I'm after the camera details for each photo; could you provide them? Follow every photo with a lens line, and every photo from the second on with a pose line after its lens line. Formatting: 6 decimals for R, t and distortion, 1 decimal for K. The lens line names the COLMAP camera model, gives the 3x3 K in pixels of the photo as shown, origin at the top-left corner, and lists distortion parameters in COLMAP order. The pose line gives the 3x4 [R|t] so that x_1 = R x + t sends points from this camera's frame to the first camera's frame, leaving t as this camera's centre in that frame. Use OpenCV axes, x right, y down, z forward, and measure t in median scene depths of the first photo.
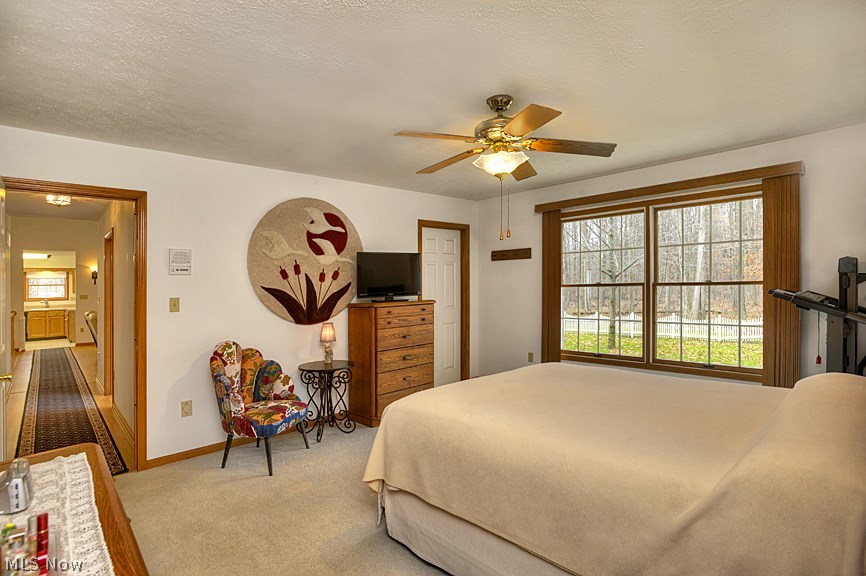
lens RADIAL K [[431.1, 0, 433.0], [0, 431.1, 288.0], [0, 0, 1]] dist [-0.000111, -0.000070]
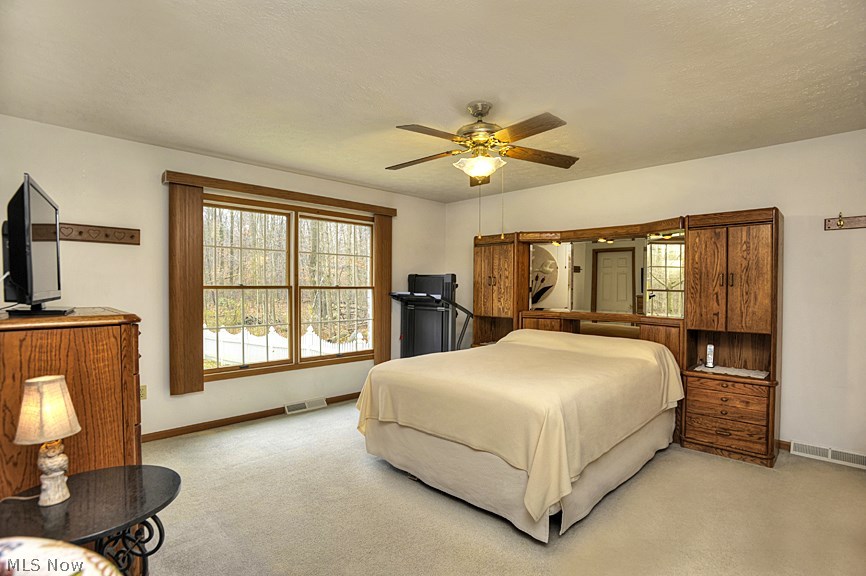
lens RADIAL K [[439.9, 0, 432.9], [0, 439.9, 306.7], [0, 0, 1]] dist [0.000273, -0.000031]
pose [[-0.000241, -0.020782, 0.999784, -0.557079], [0.005085, 0.999771, 0.020783, 0.017265], [-0.999987, 0.005089, -0.000135, 0.673940]]
